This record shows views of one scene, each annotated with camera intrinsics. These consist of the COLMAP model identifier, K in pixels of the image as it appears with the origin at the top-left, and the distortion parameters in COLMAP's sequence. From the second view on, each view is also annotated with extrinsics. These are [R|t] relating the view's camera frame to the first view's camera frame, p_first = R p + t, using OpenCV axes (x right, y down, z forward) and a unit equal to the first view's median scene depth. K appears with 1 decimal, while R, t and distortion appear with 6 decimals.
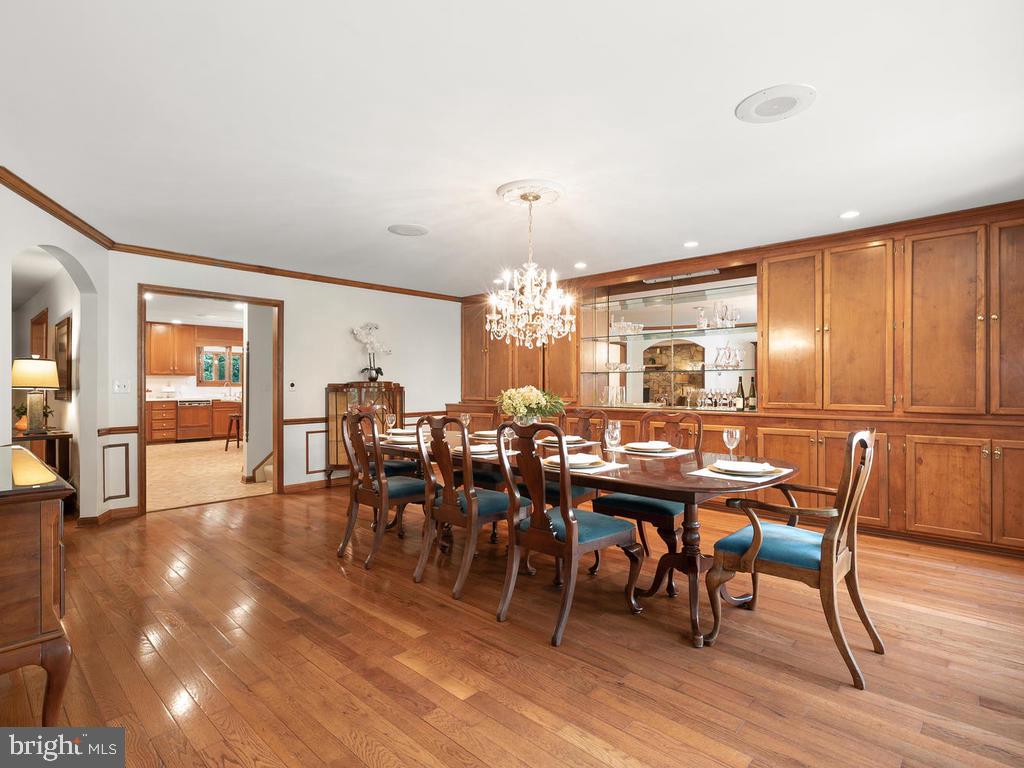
lens RADIAL K [[521.8, 0, 516.5], [0, 521.8, 389.6], [0, 0, 1]] dist [-0.004480, -0.001684]
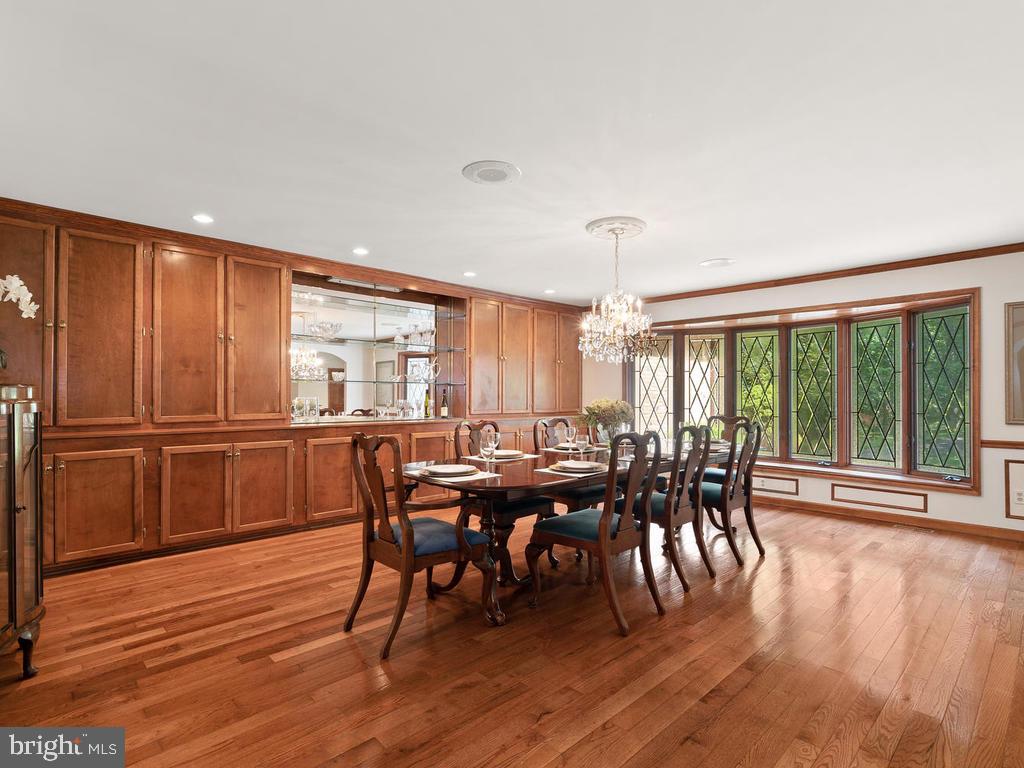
lens RADIAL K [[532.4, 0, 525.0], [0, 532.4, 382.1], [0, 0, 1]] dist [-0.003014, -0.003367]
pose [[0.053114, 0.027676, 0.998205, -0.679347], [0.002588, 0.999609, -0.027852, -0.006666], [-0.998585, 0.004063, 0.053022, 0.673780]]
